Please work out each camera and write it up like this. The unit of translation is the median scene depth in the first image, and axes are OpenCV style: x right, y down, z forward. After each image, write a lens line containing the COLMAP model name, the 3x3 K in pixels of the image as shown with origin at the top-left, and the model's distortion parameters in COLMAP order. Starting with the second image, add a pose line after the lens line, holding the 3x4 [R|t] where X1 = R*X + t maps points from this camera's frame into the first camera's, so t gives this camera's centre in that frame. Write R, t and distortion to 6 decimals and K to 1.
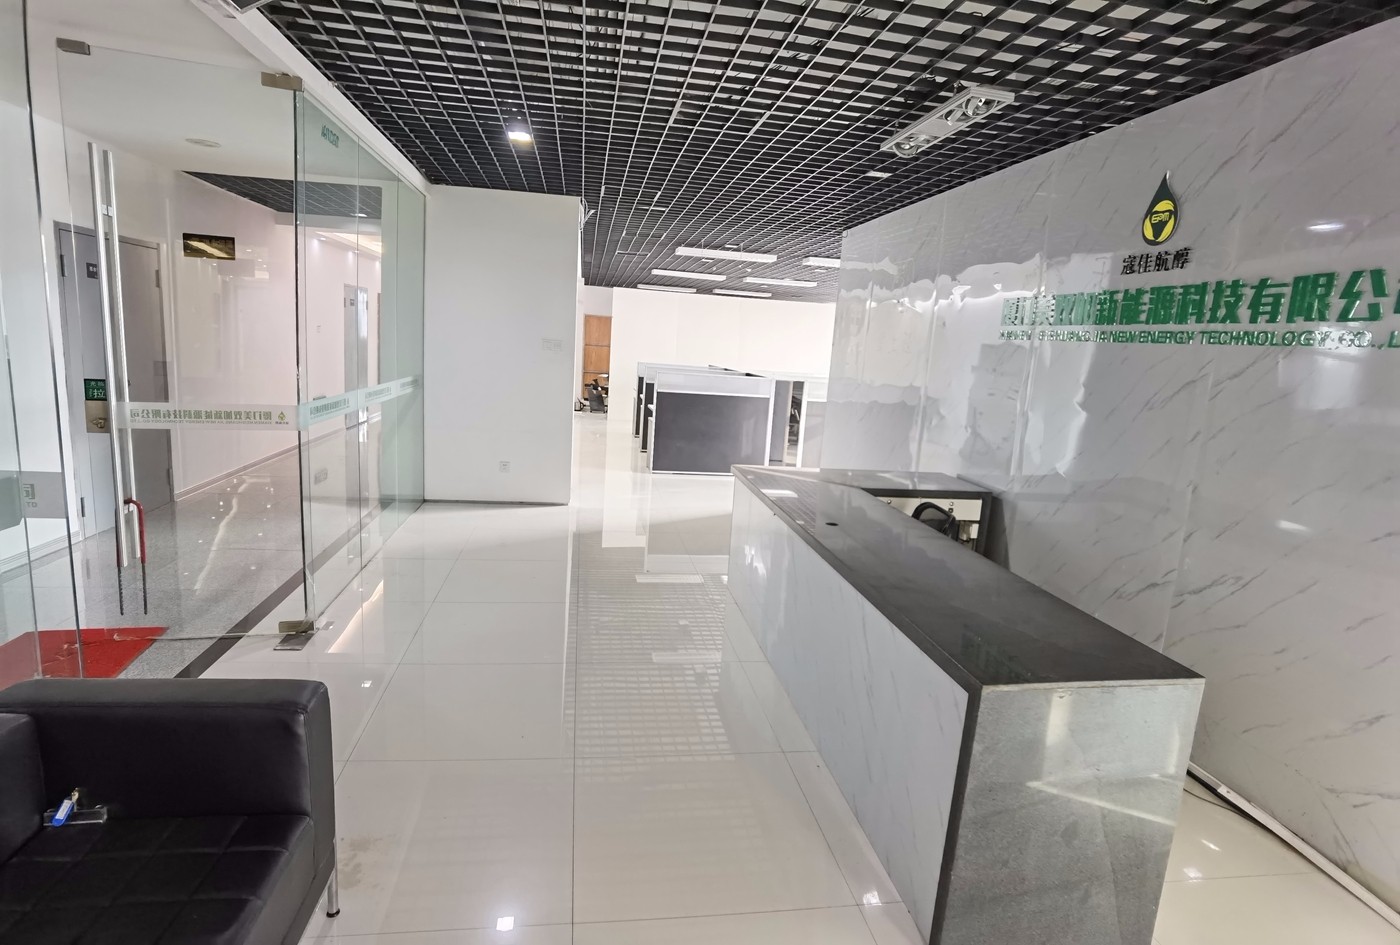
lens RADIAL K [[765.8, 0, 713.8], [0, 765.8, 473.9], [0, 0, 1]] dist [-0.050026, 0.028036]
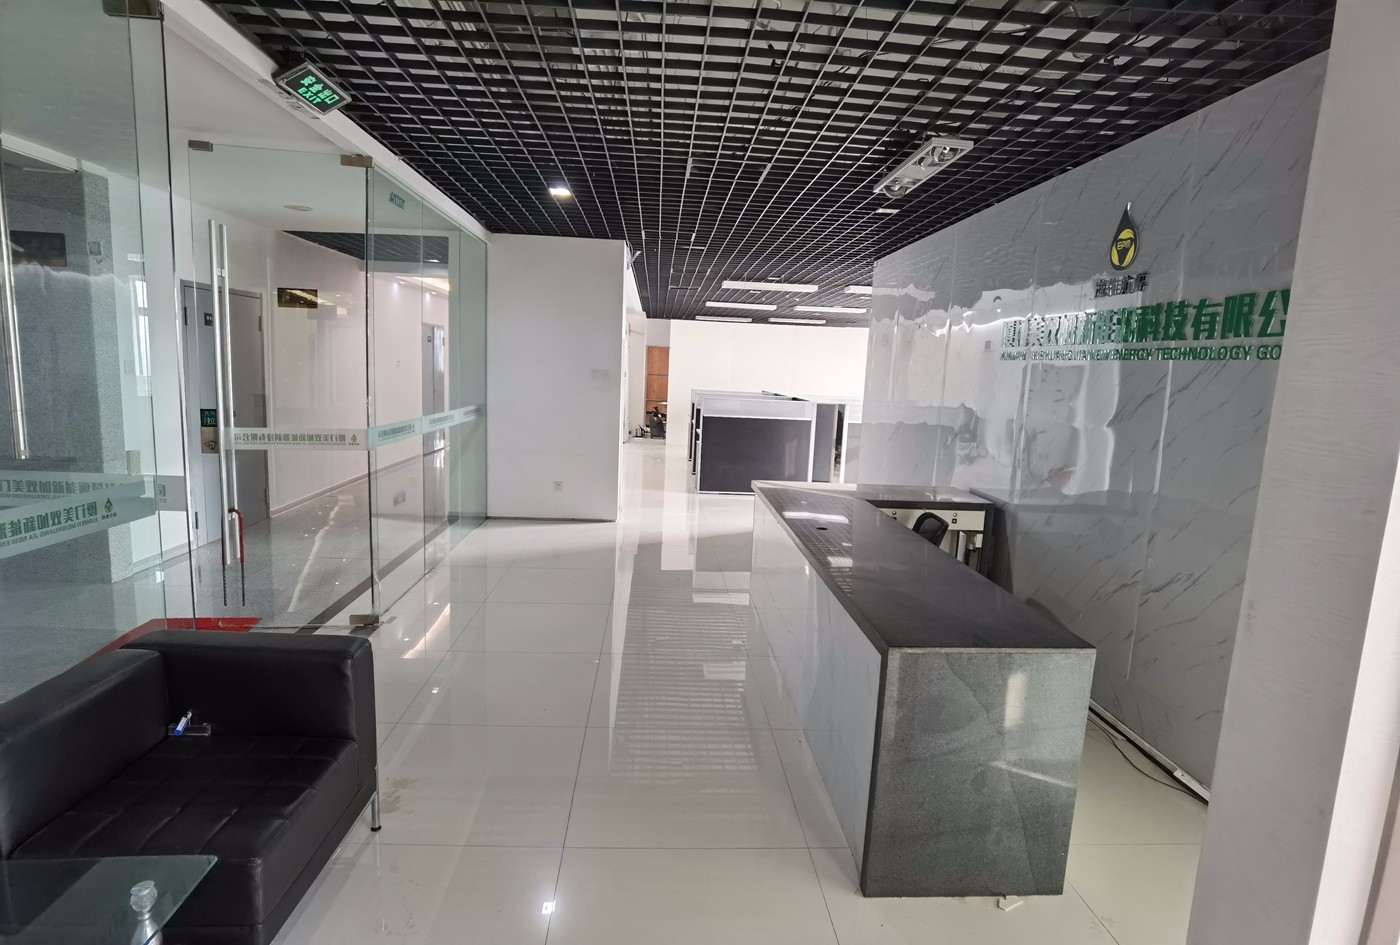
lens RADIAL K [[765.8, 0, 708.4], [0, 765.8, 472.2], [0, 0, 1]] dist [-0.050026, 0.028036]
pose [[0.994732, -0.008180, -0.102179, 0.090016], [0.004321, 0.999271, -0.037929, 0.021212], [0.102415, 0.037287, 0.994043, -0.108649]]
